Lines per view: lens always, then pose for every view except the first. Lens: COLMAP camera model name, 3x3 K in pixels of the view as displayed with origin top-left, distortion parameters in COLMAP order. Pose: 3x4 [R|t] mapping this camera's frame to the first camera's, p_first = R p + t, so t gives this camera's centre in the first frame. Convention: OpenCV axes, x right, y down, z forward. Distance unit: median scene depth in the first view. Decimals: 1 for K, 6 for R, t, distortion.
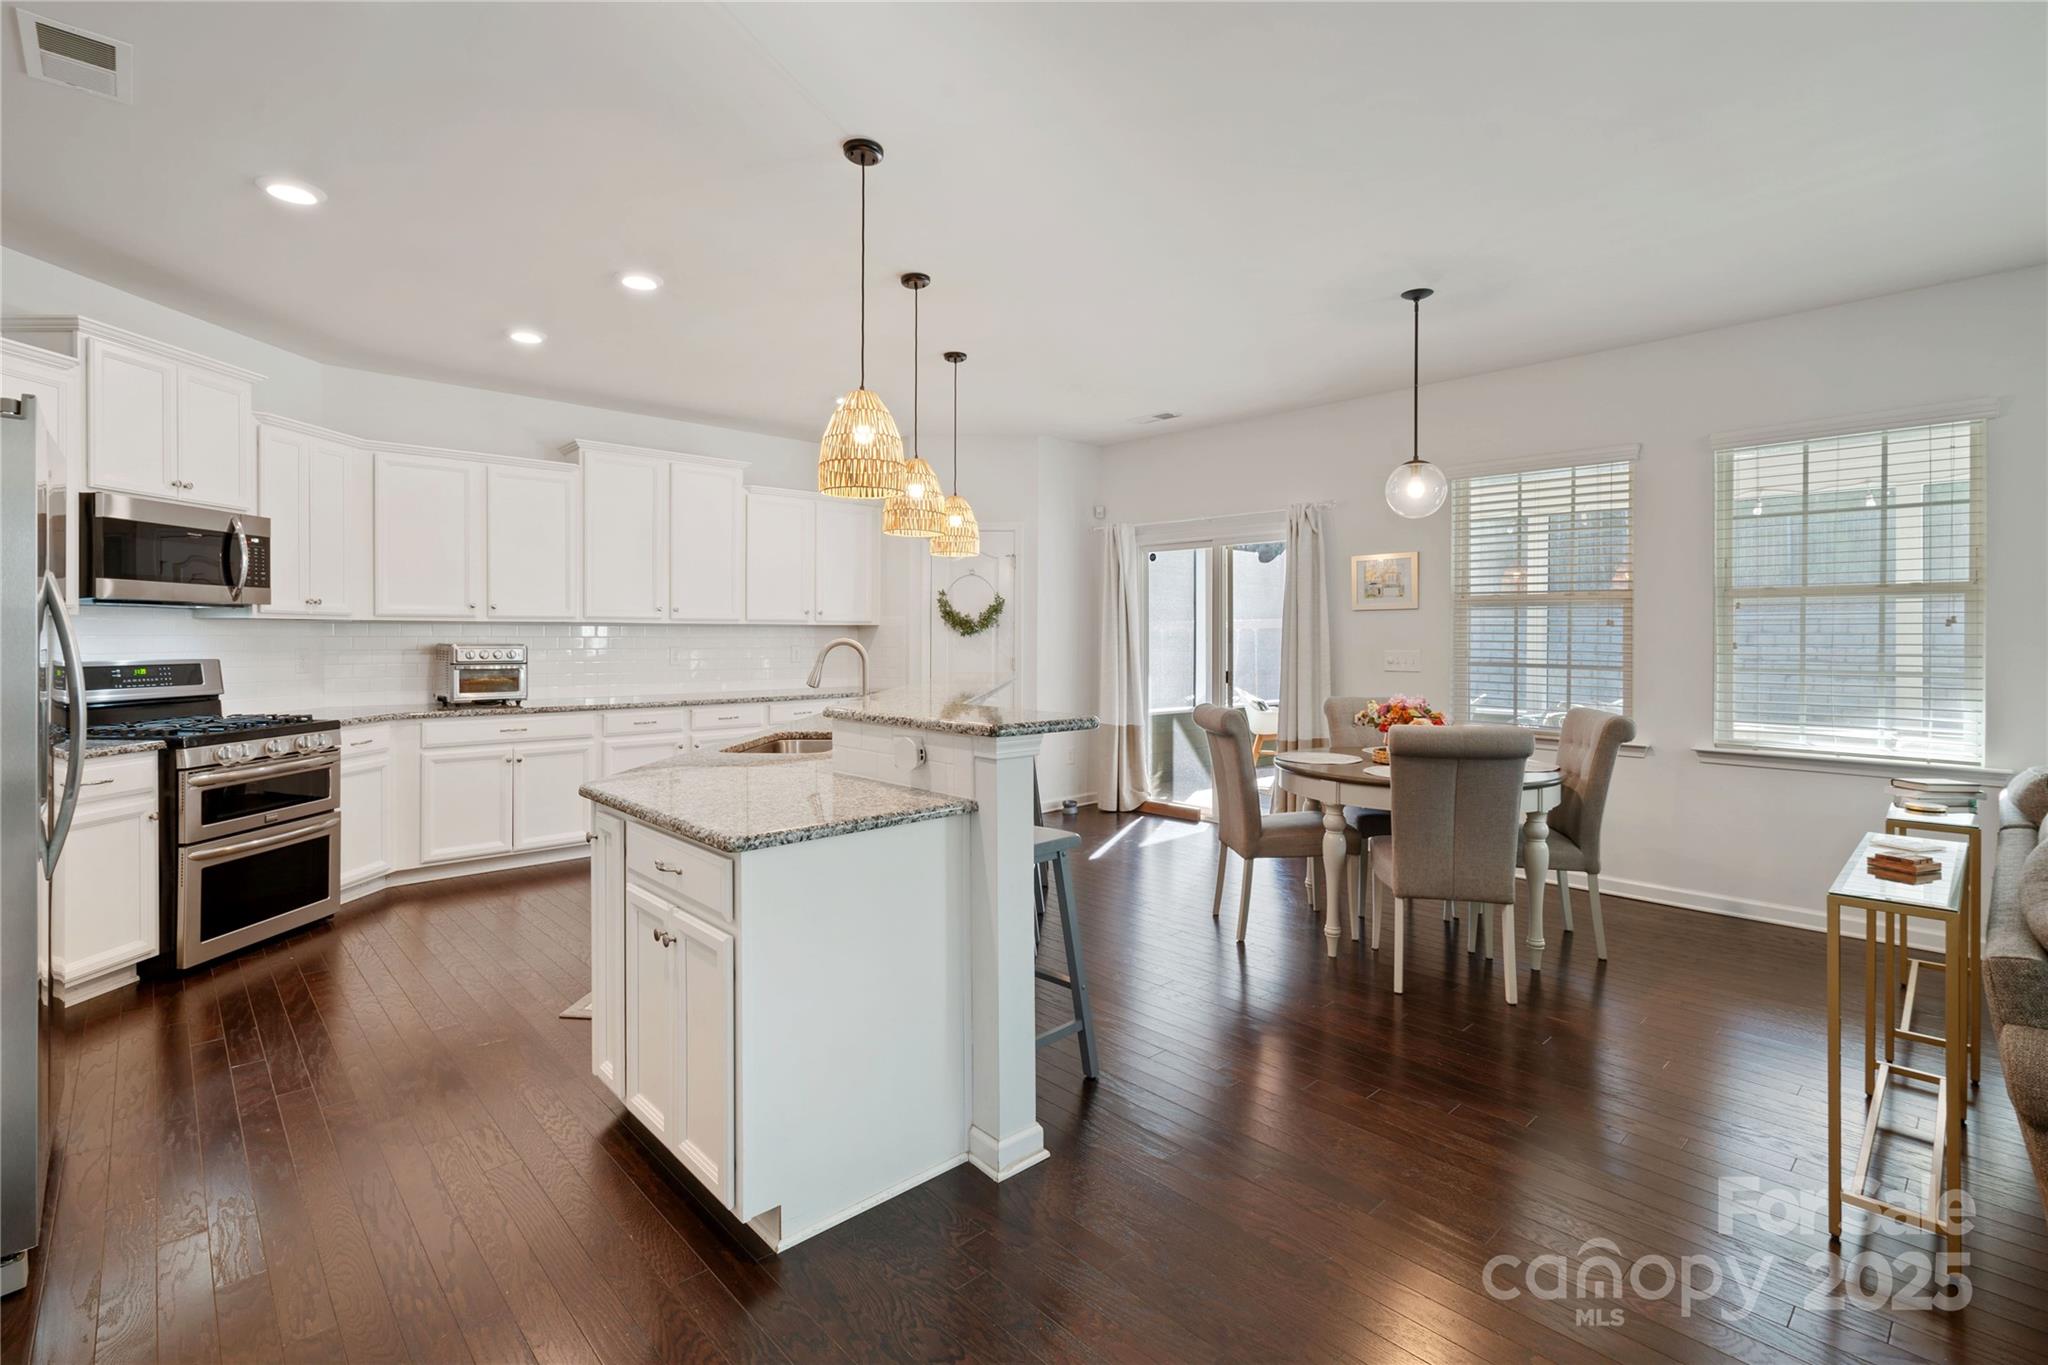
lens RADIAL K [[943.4, 0, 1025.7], [0, 943.4, 639.2], [0, 0, 1]] dist [0.000322, 0.000509]
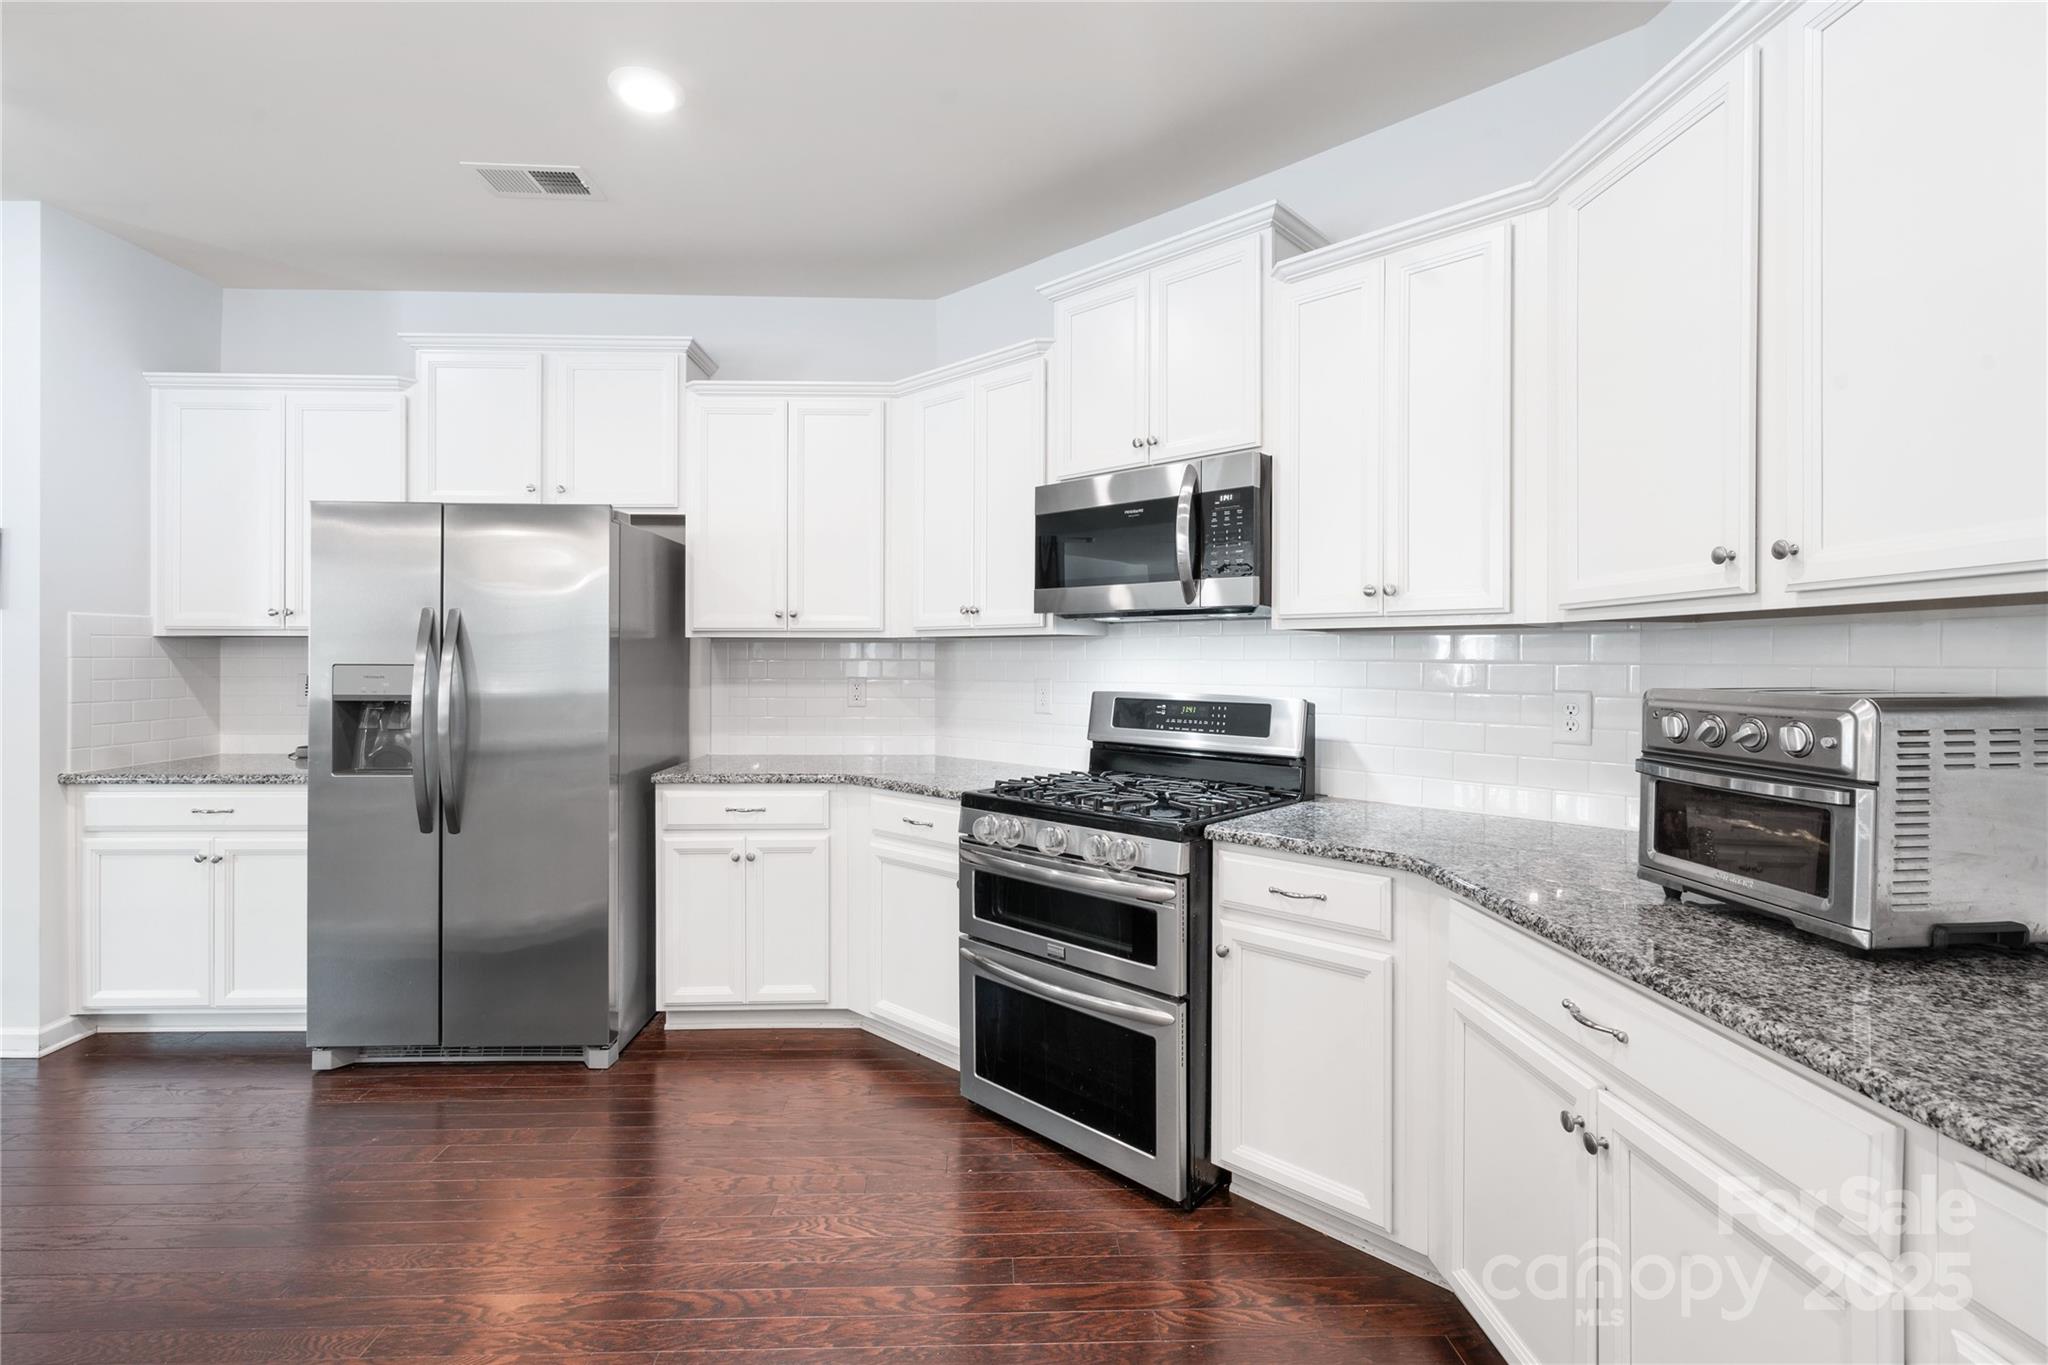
lens RADIAL K [[910.8, 0, 1024.0], [0, 910.8, 682.5], [0, 0, 1]] dist [-0.003504, 0.000017]
pose [[-0.642540, 0.015578, -0.766093, -0.310685], [-0.010883, 0.999507, 0.029452, -0.004642], [0.766174, 0.027261, -0.642054, 1.280646]]
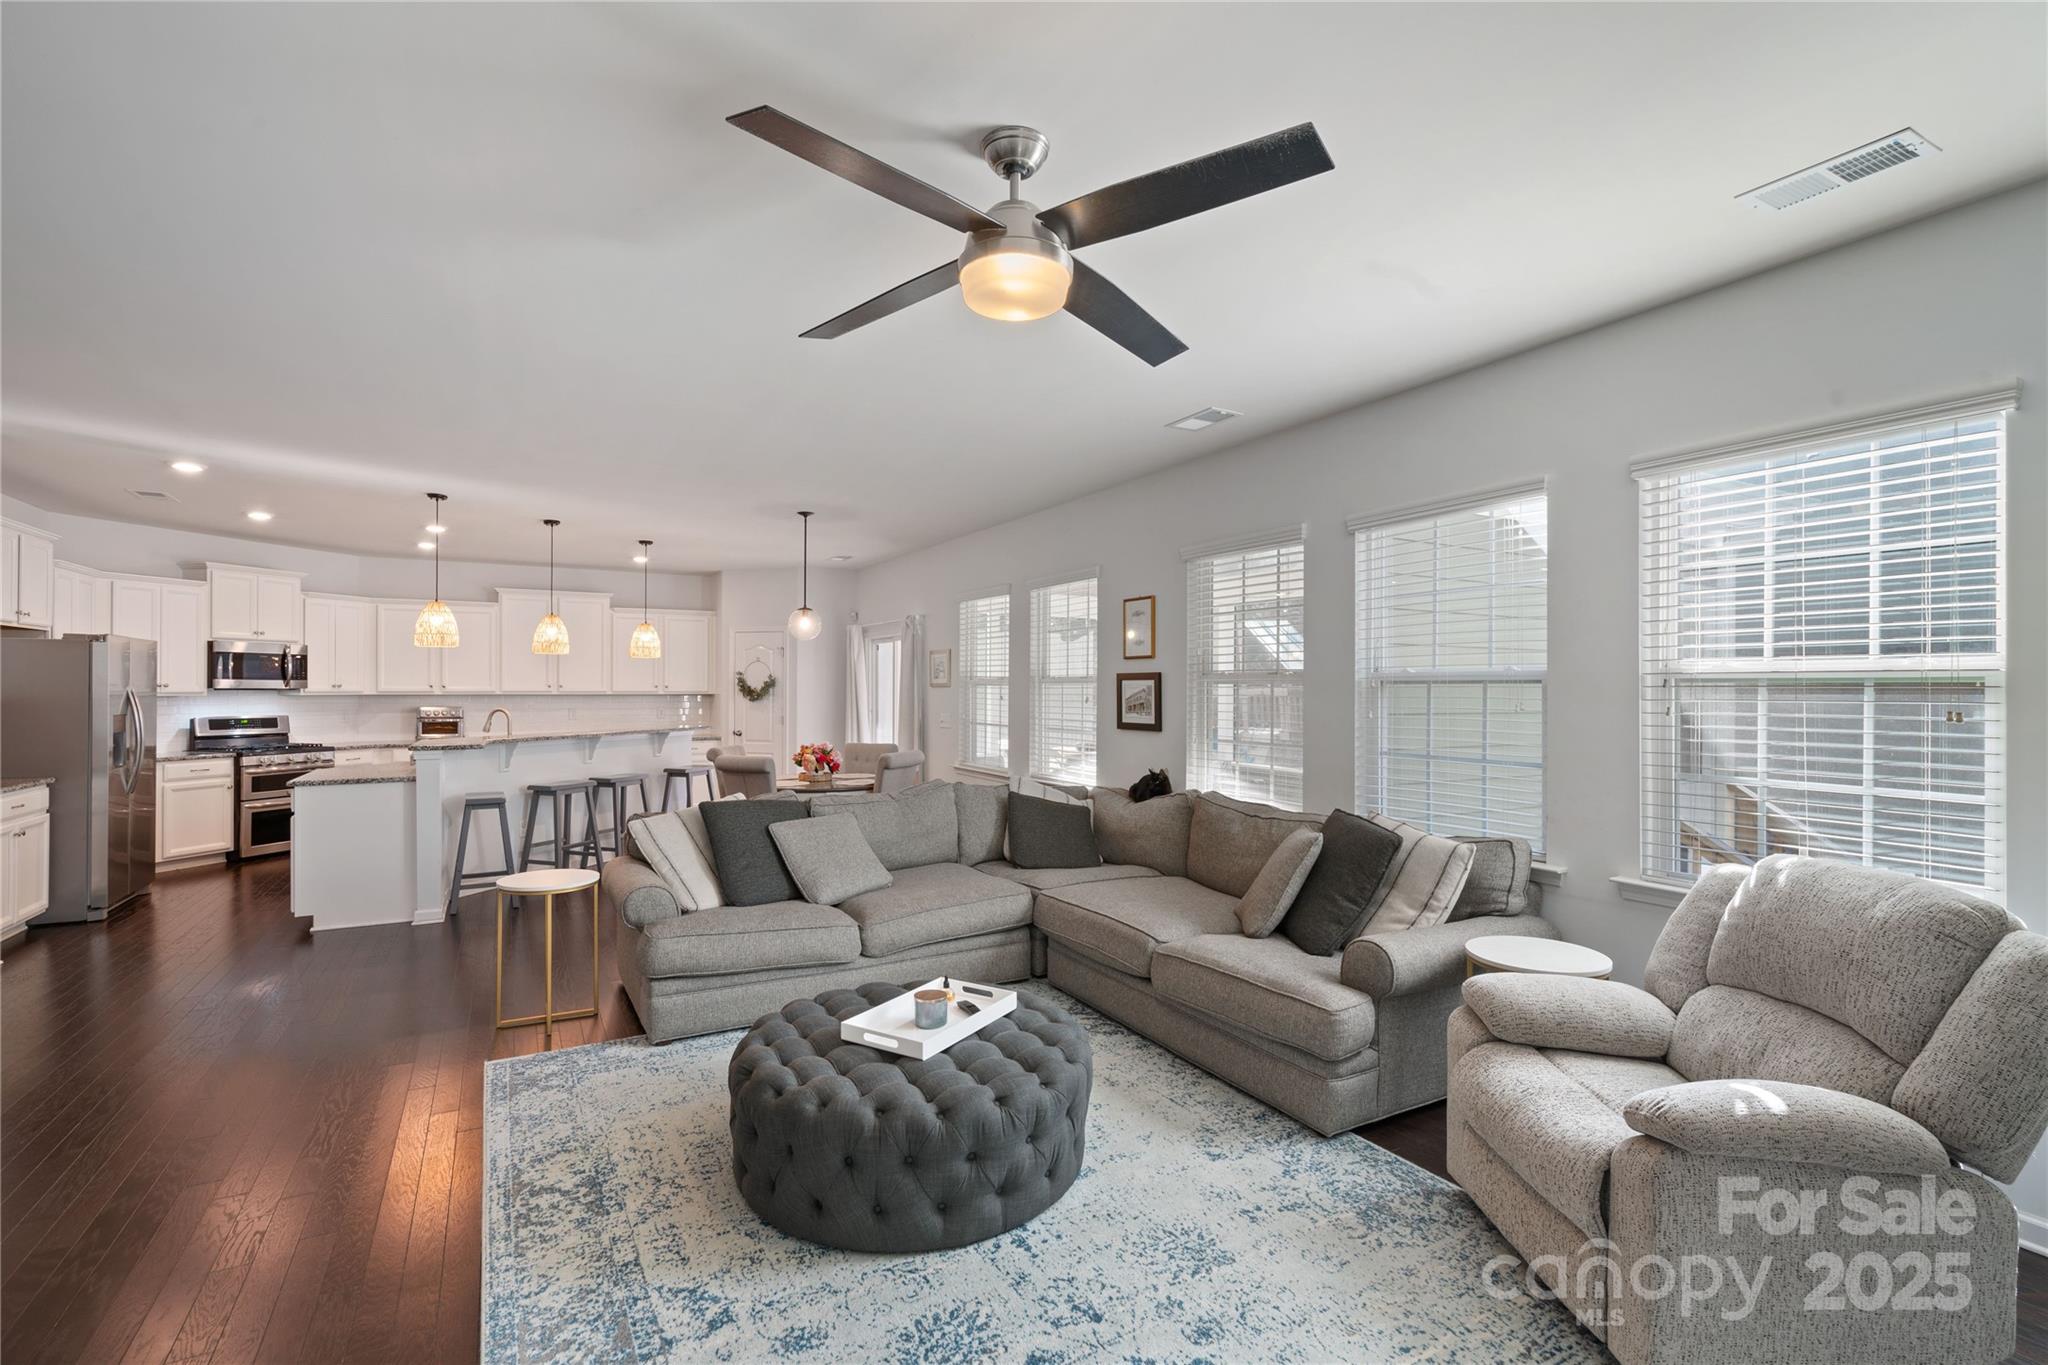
lens RADIAL K [[910.8, 0, 1024.0], [0, 910.8, 682.5], [0, 0, 1]] dist [-0.003504, 0.000017]
pose [[0.972609, -0.002309, -0.232434, 1.164356], [-0.000277, 0.999938, -0.011094, -0.028746], [0.232446, 0.010854, 0.972549, -0.540411]]
